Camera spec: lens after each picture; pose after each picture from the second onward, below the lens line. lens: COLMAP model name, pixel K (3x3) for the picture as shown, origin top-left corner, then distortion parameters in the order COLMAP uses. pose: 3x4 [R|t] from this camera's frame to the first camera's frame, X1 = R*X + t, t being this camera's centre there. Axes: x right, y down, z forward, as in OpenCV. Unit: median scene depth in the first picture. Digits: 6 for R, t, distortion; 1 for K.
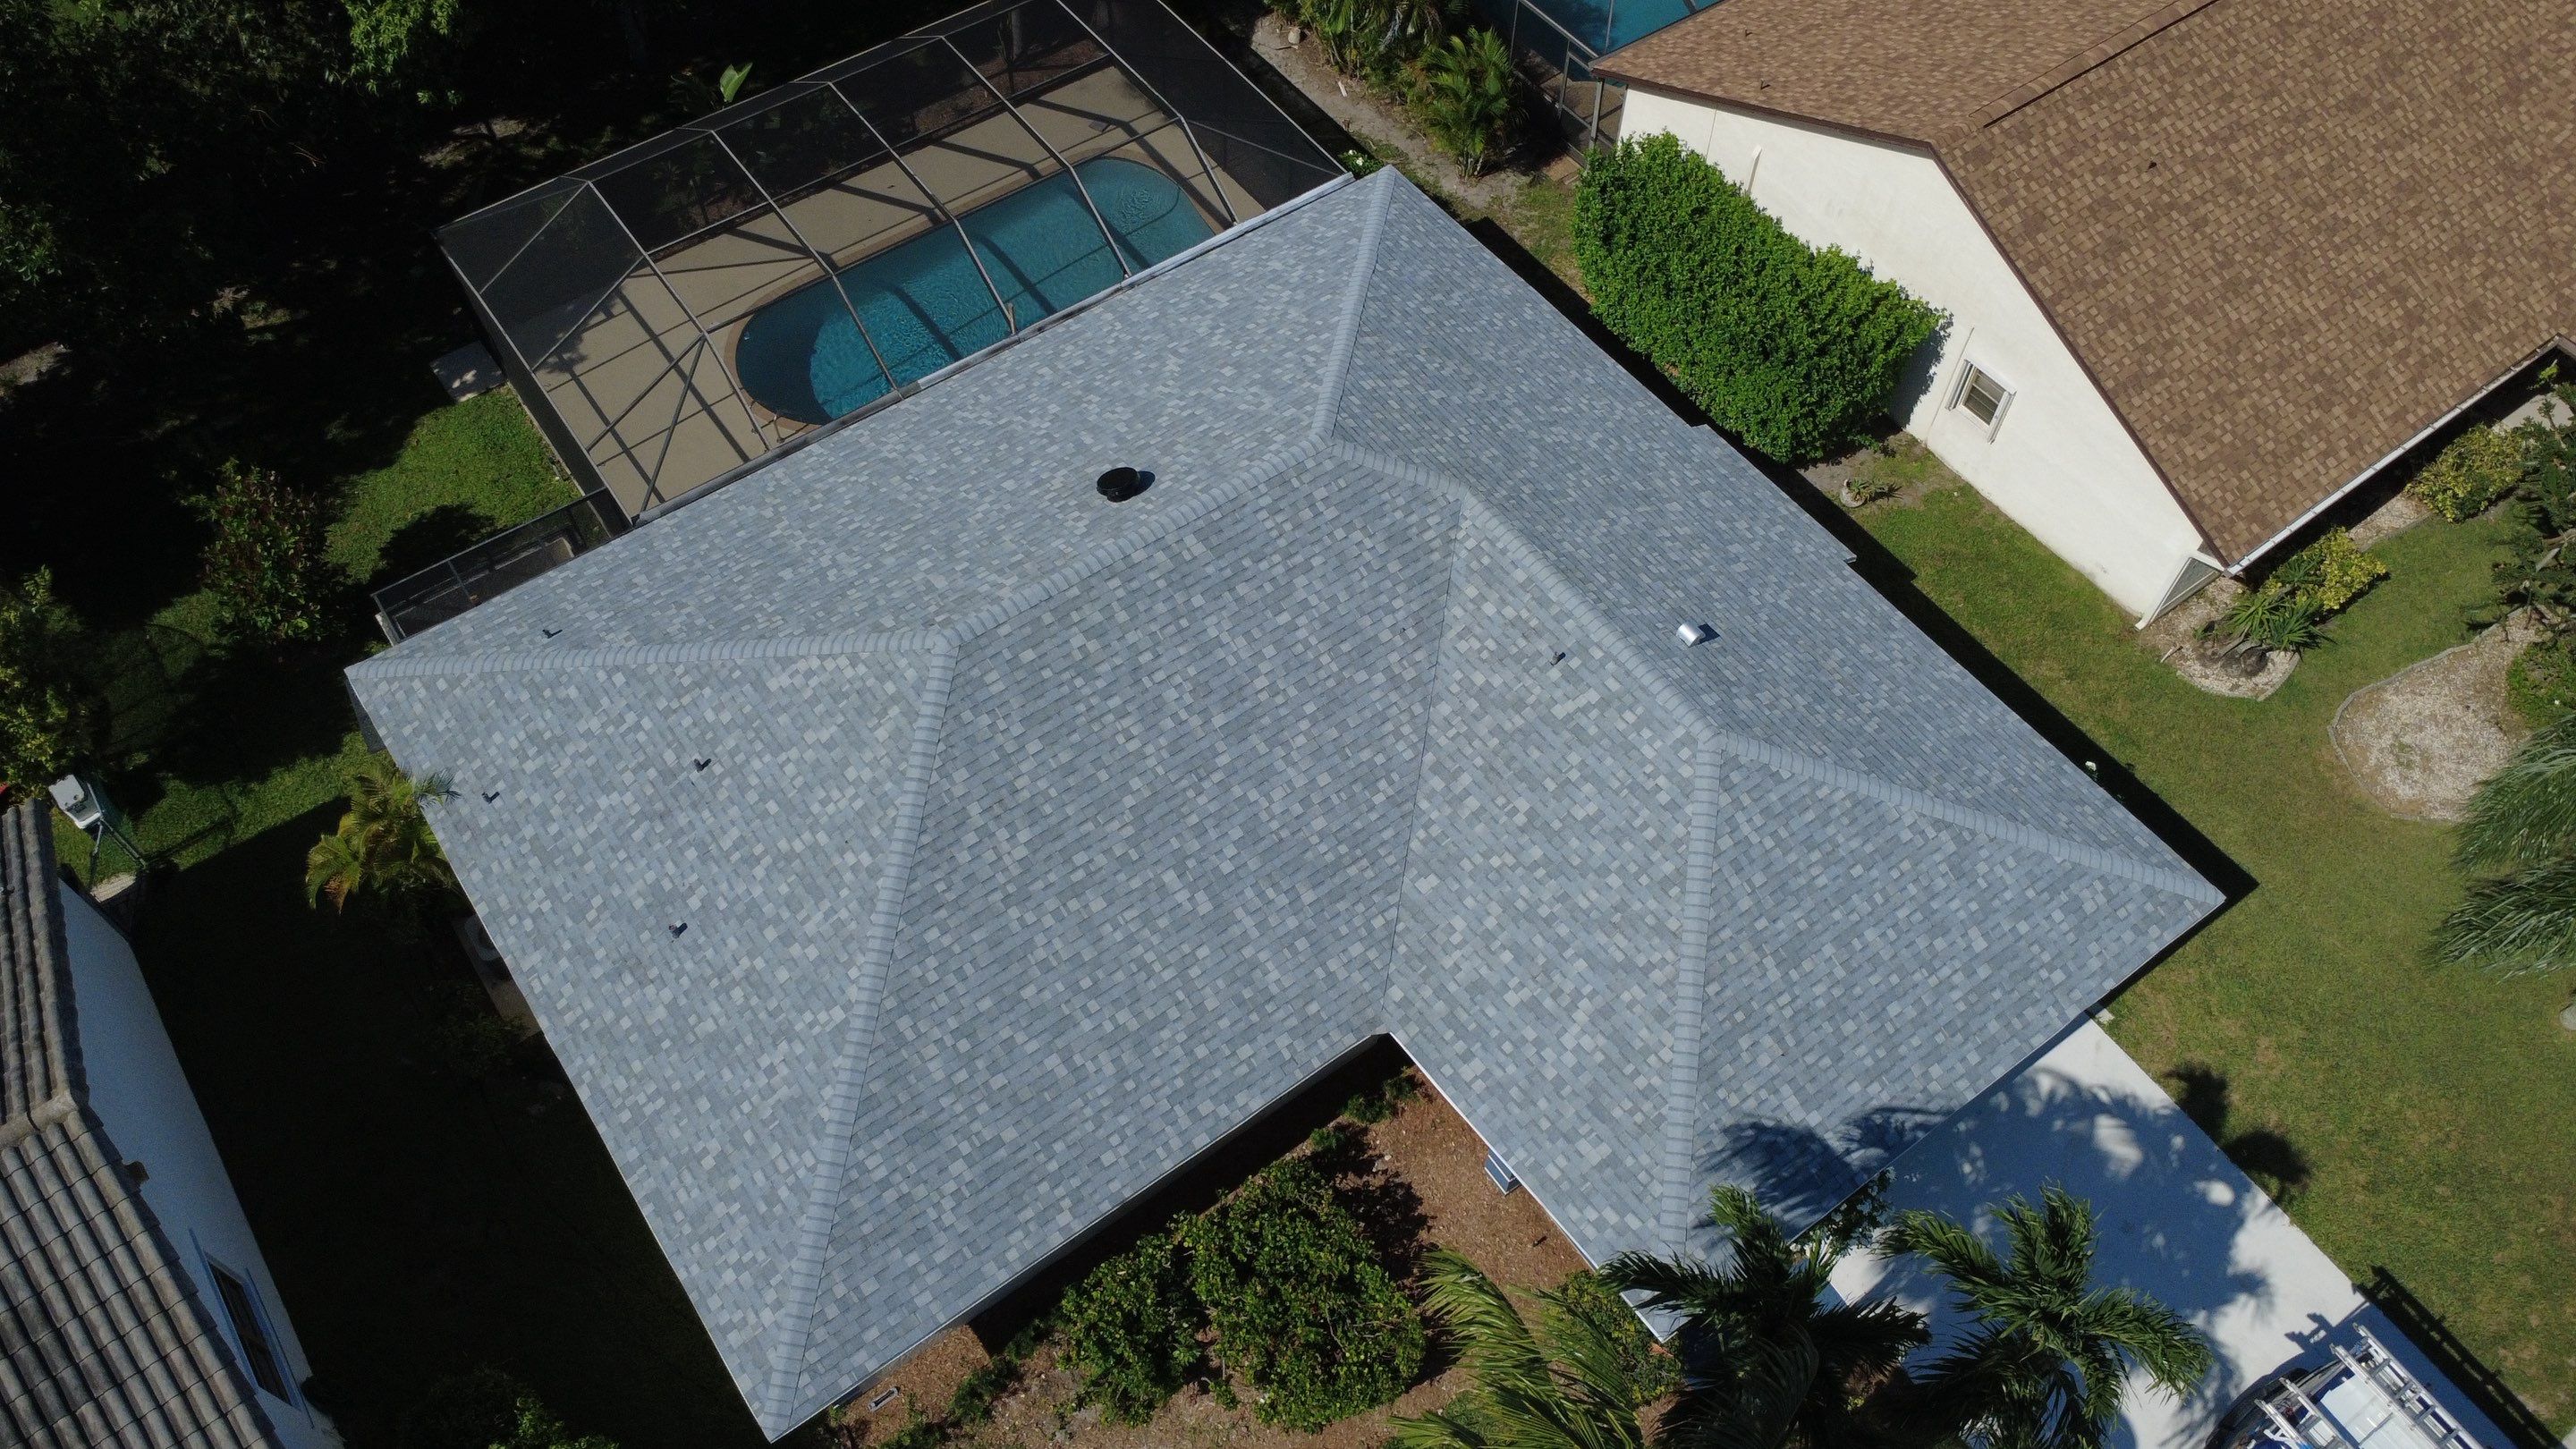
lens RADIAL K [[1880.8, 0, 1288.2], [0, 1880.8, 722.2], [0, 0, 1]] dist [-0.002820, 0.005569]
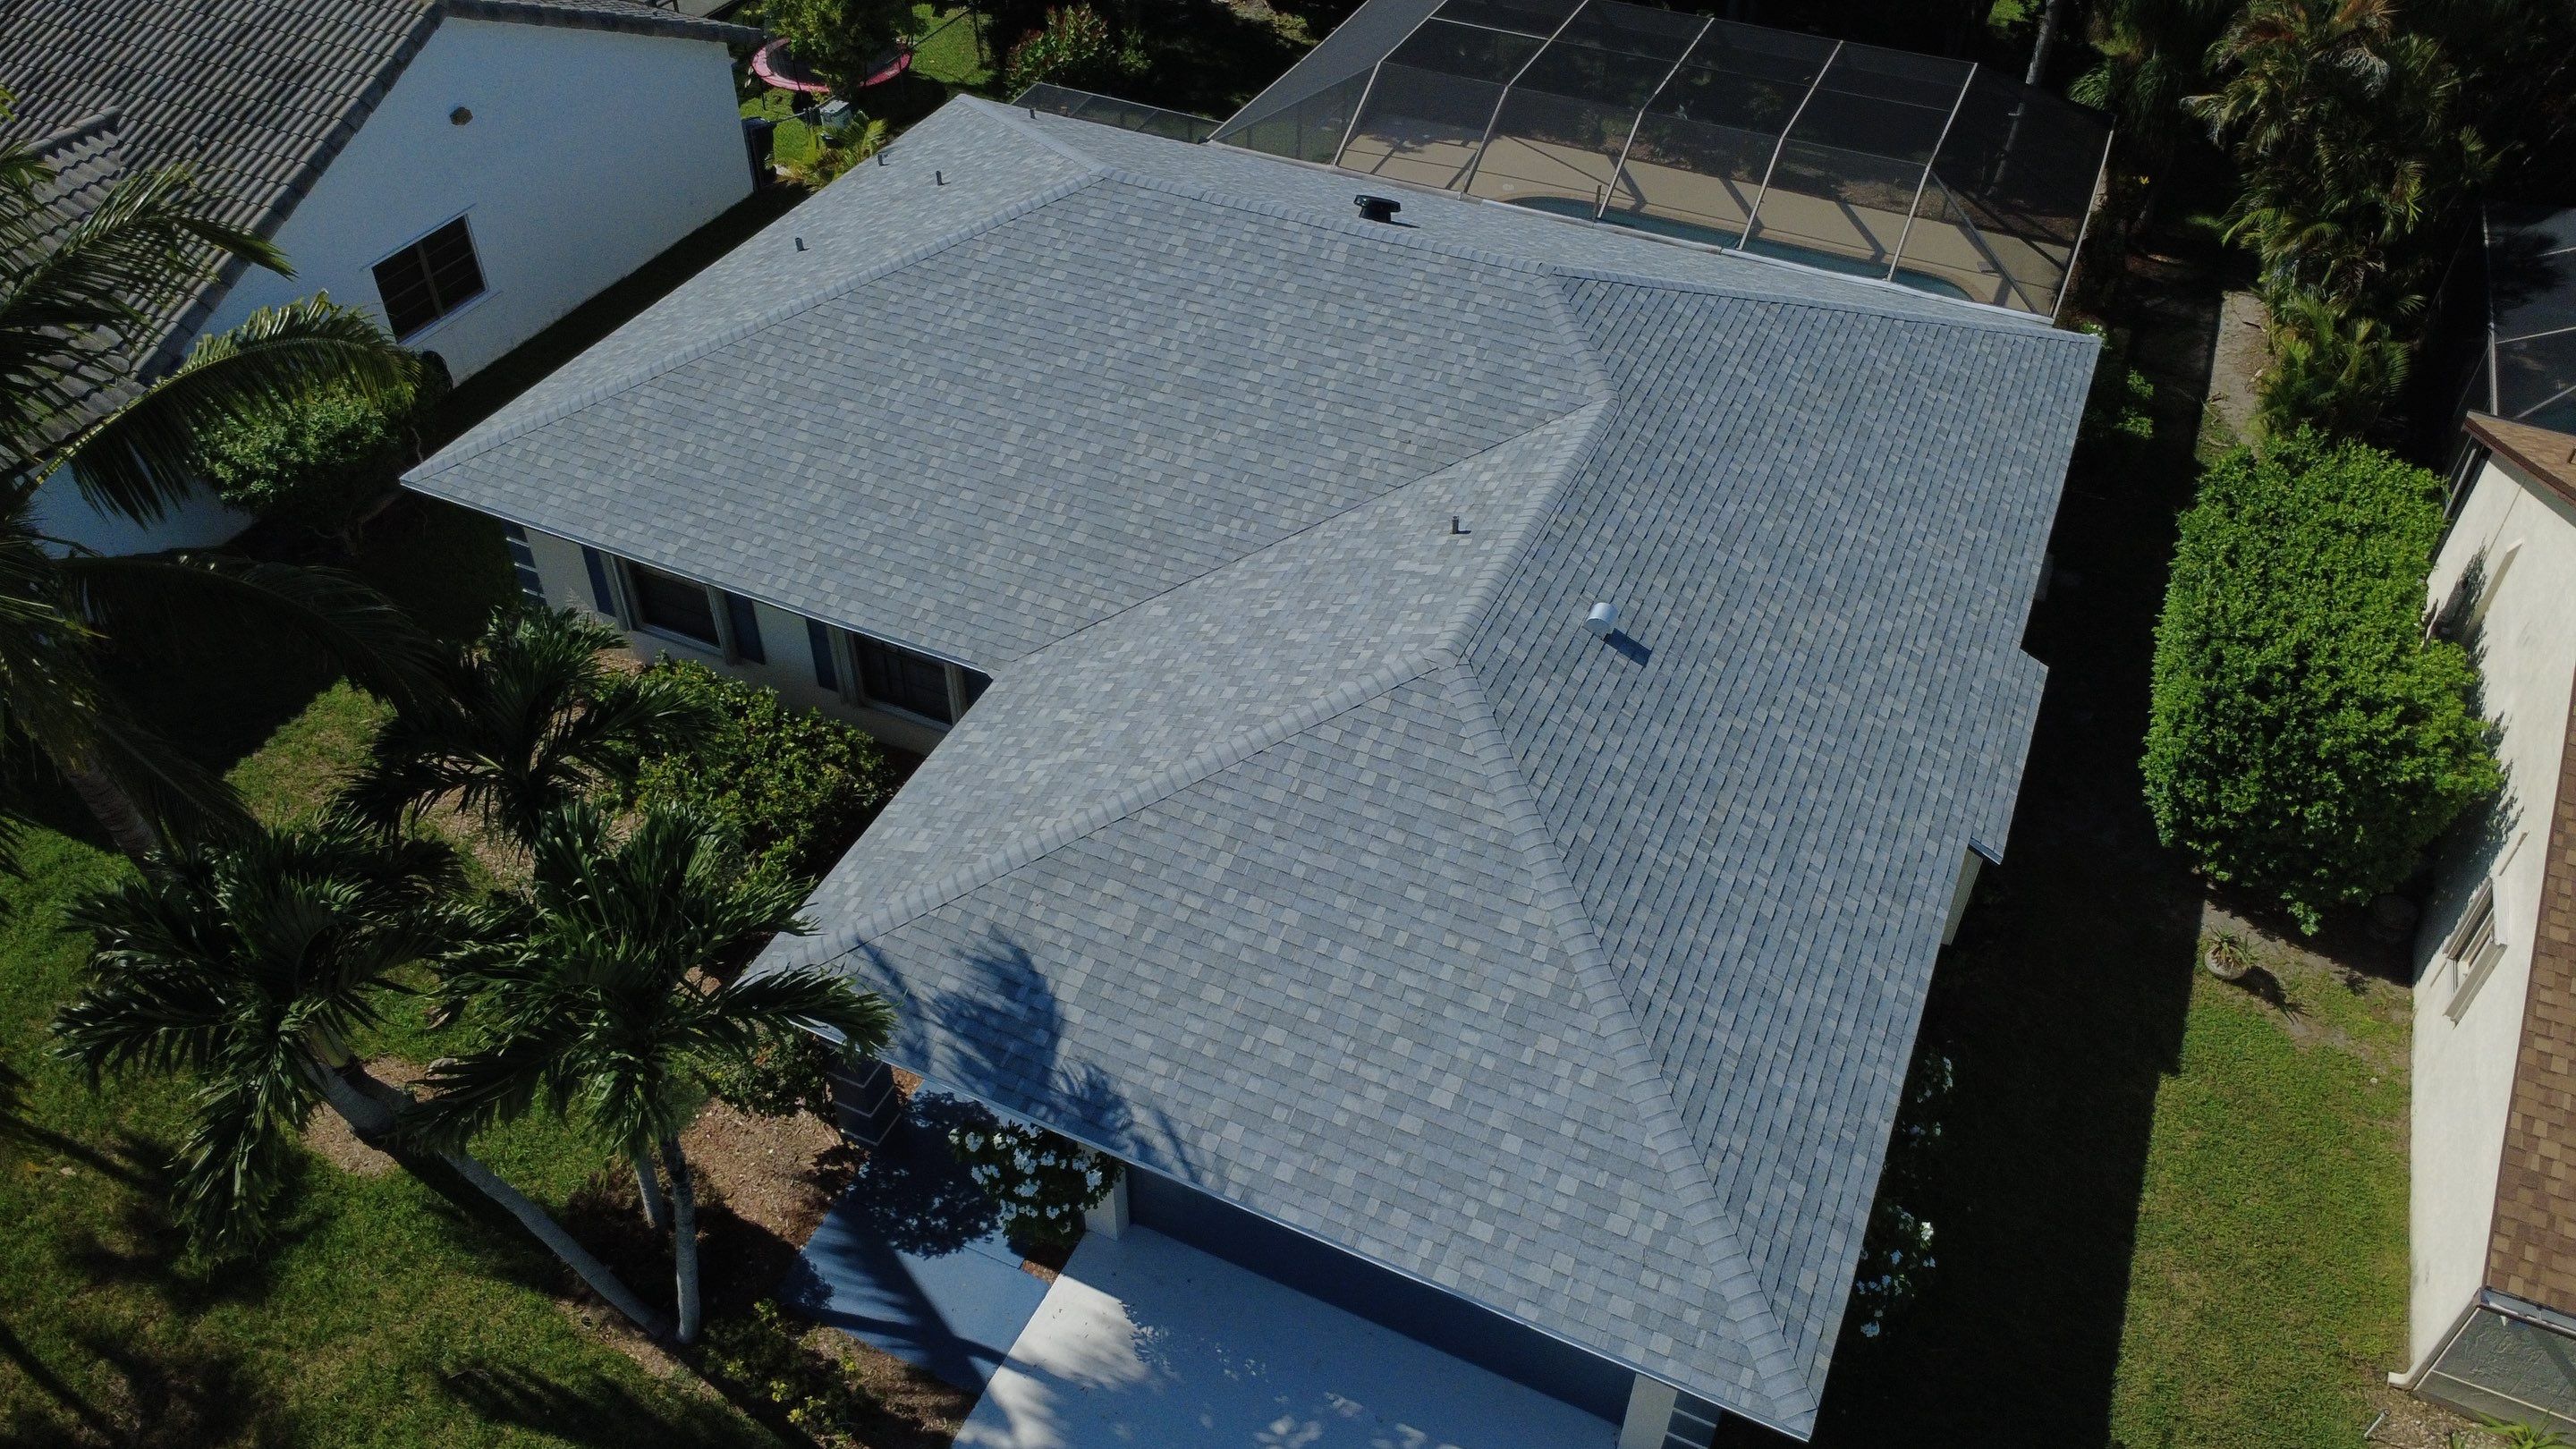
lens RADIAL K [[1880.8, 0, 1285.6], [0, 1880.8, 726.9], [0, 0, 1]] dist [-0.002820, 0.005569]
pose [[0.488263, 0.576301, -0.655344, 0.691386], [-0.726397, 0.684580, 0.060810, 0.028432], [0.483680, 0.446349, 0.752879, 0.413675]]
